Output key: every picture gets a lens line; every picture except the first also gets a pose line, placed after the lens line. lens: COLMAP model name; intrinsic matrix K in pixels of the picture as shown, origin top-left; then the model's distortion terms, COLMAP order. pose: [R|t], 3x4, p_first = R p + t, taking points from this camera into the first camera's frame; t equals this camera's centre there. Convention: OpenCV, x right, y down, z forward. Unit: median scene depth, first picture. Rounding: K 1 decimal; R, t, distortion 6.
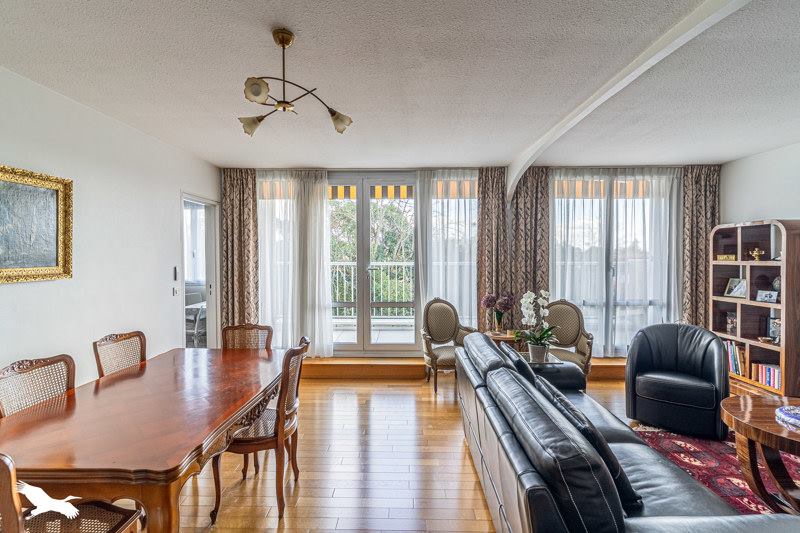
lens RADIAL K [[383.7, 0, 400.0], [0, 383.7, 266.5], [0, 0, 1]] dist [0.001421, 0.000092]
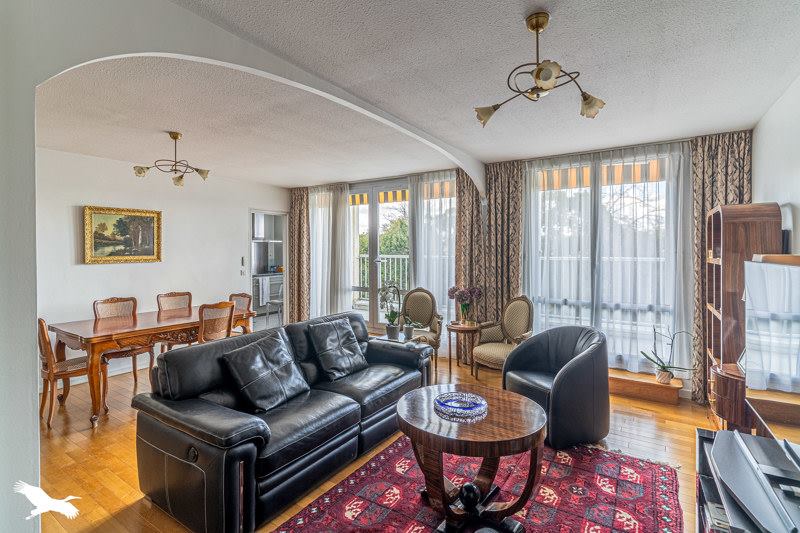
lens RADIAL K [[383.7, 0, 400.0], [0, 383.7, 266.5], [0, 0, 1]] dist [0.001421, 0.000092]
pose [[0.848380, 0.024998, -0.528798, 0.641548], [-0.015539, 0.999630, 0.022326, -0.004357], [0.529160, -0.010724, 0.848454, 0.002740]]
